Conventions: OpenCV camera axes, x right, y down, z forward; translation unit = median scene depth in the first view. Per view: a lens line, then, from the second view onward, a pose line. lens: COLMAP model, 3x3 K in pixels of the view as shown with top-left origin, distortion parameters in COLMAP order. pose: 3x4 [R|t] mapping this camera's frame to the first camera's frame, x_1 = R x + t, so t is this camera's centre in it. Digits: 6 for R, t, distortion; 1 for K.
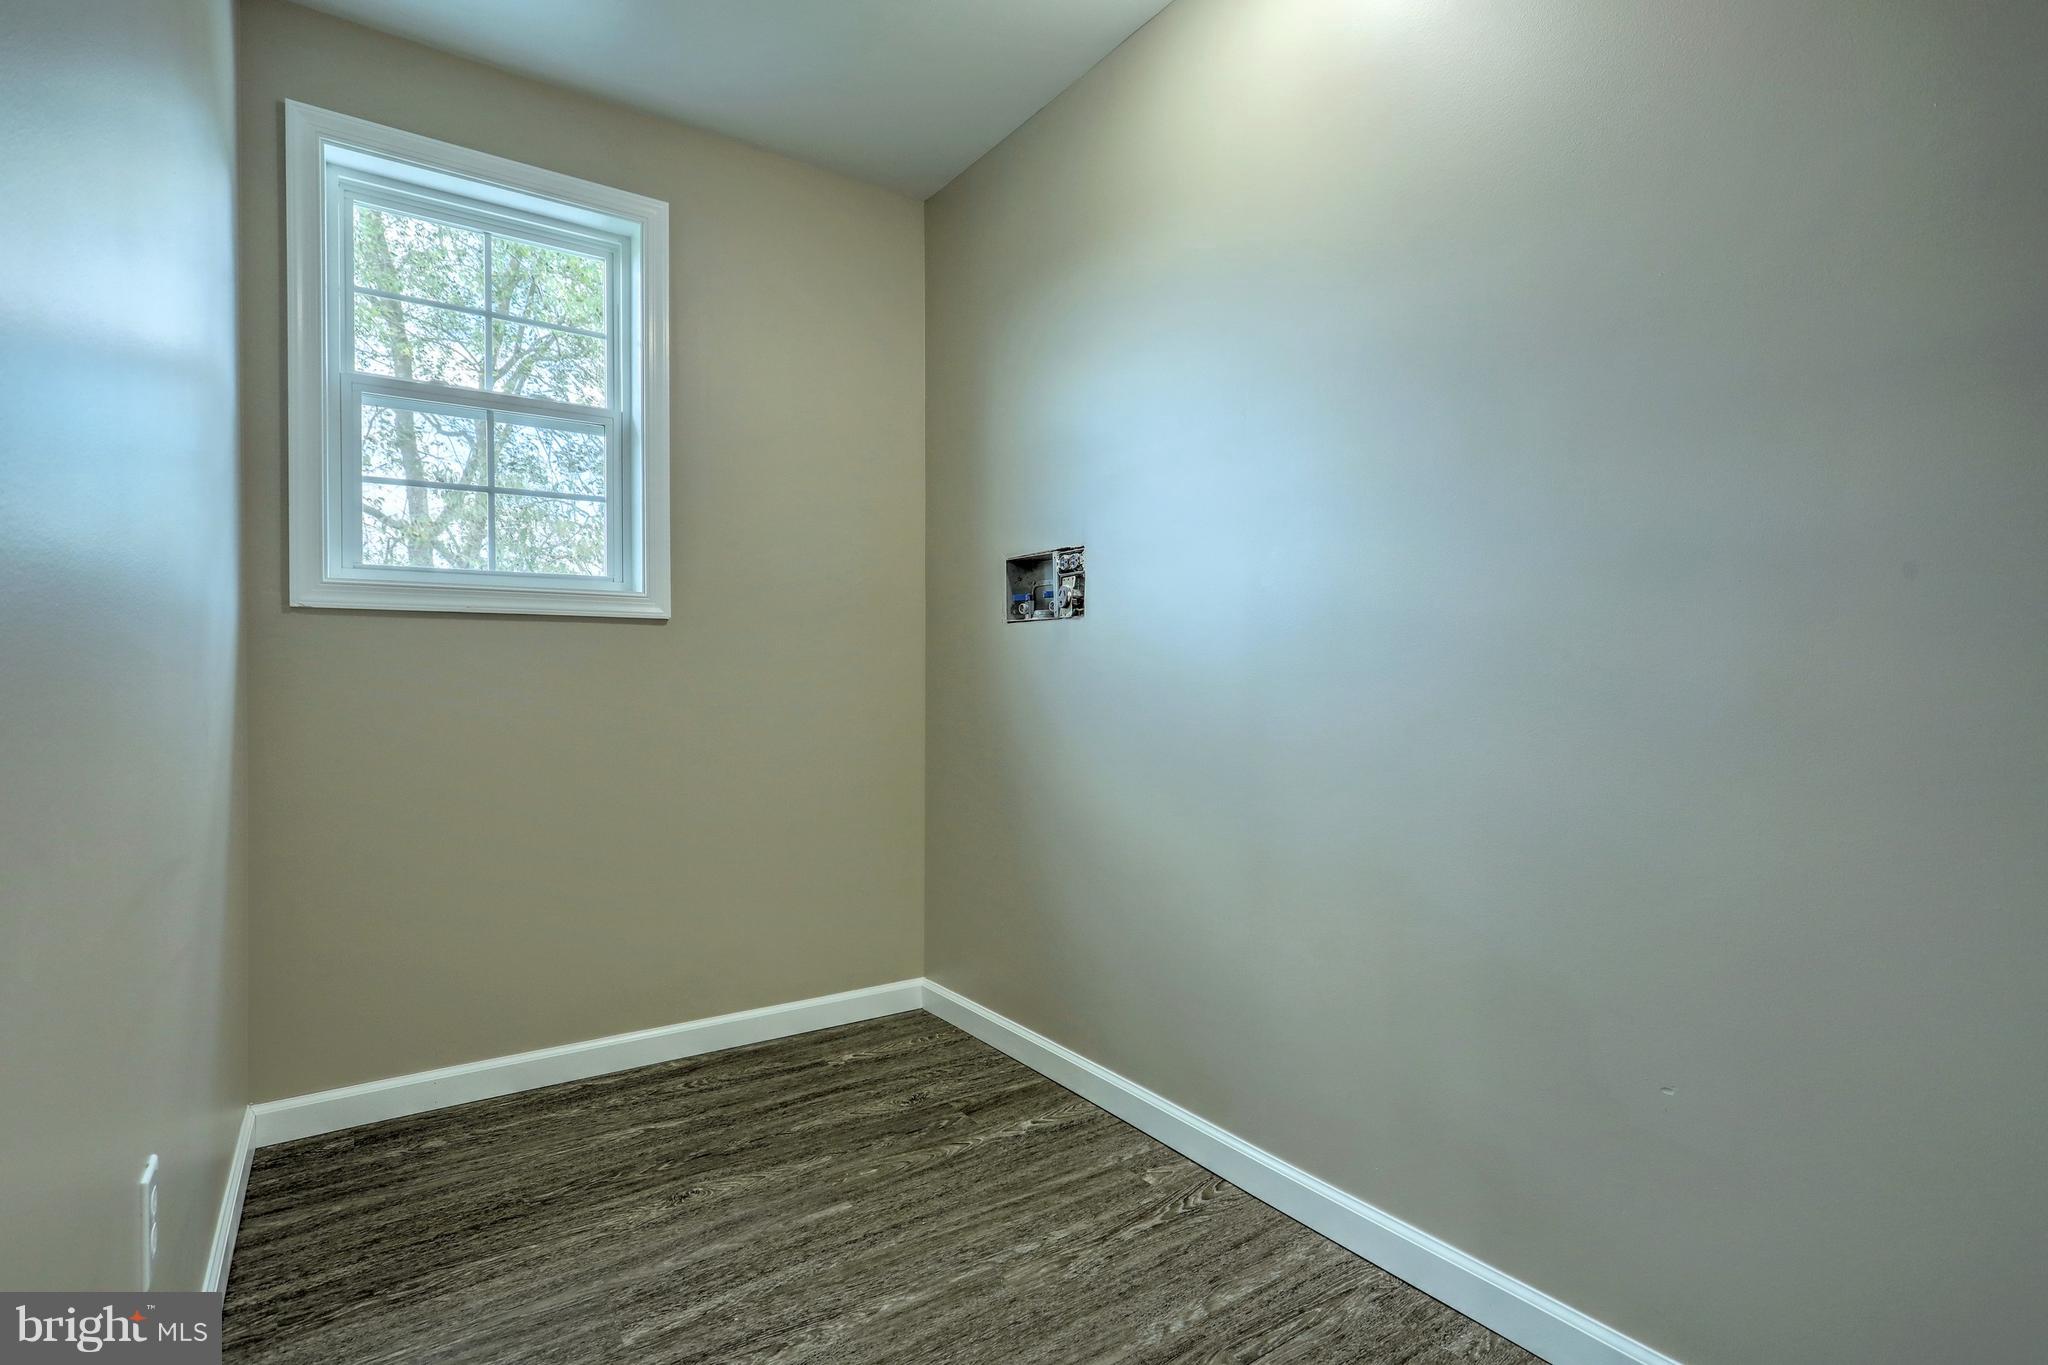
lens RADIAL K [[992.6, 0, 1020.0], [0, 992.6, 686.5], [0, 0, 1]] dist [0.000025, 0.000776]
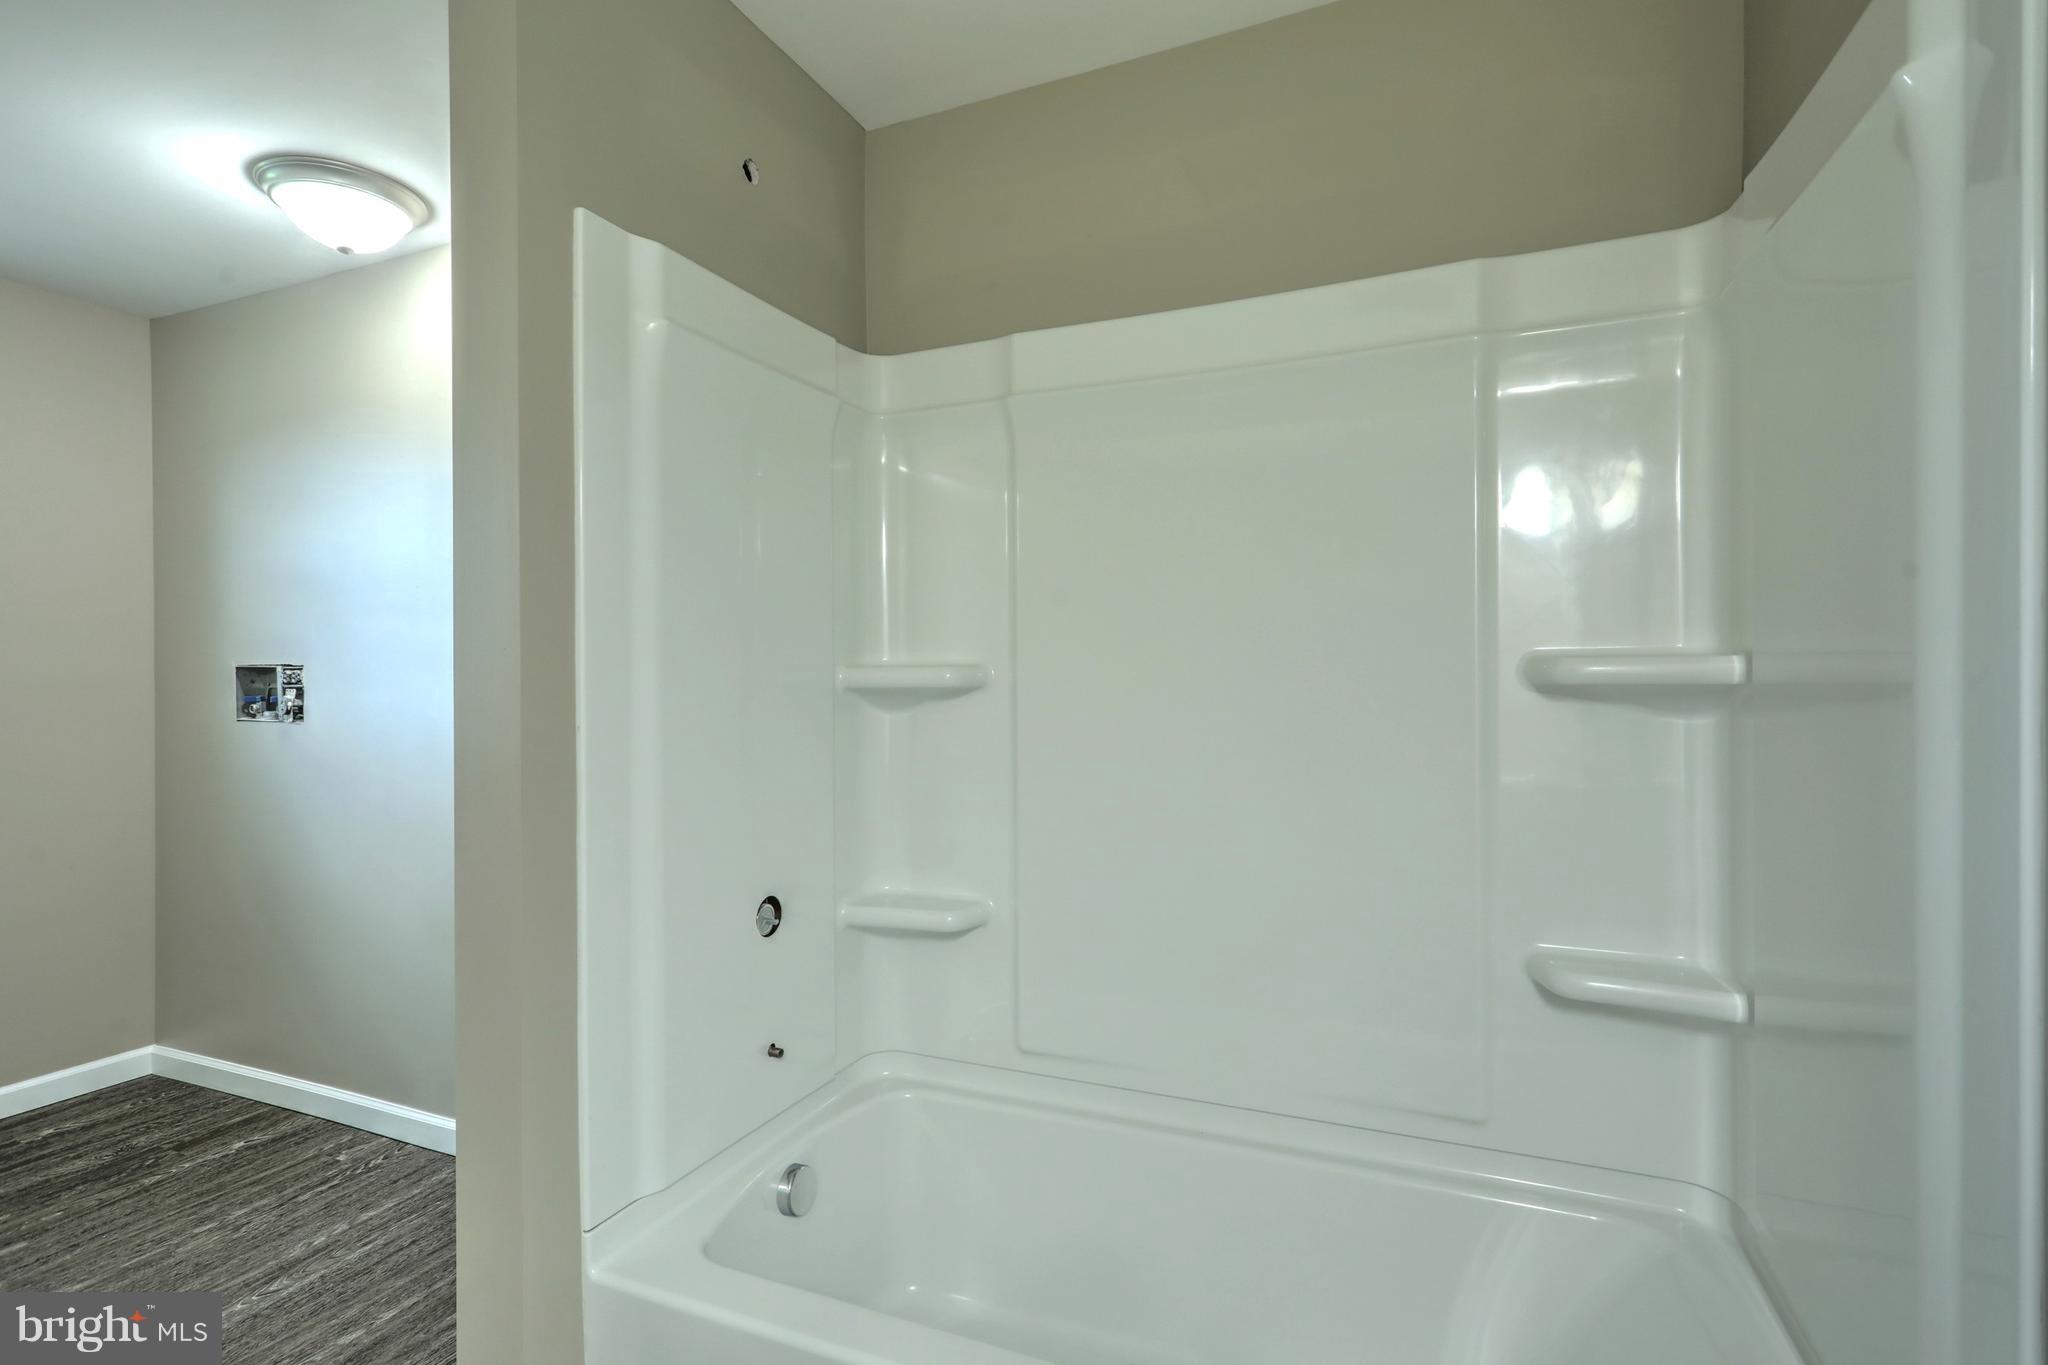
lens RADIAL K [[992.6, 0, 1028.3], [0, 992.6, 661.6], [0, 0, 1]] dist [0.000025, 0.000776]
pose [[0.849915, -0.004589, 0.526900, 0.181156], [0.016473, 0.999705, -0.017864, -0.108903], [-0.526663, 0.023862, 0.849739, -0.532780]]
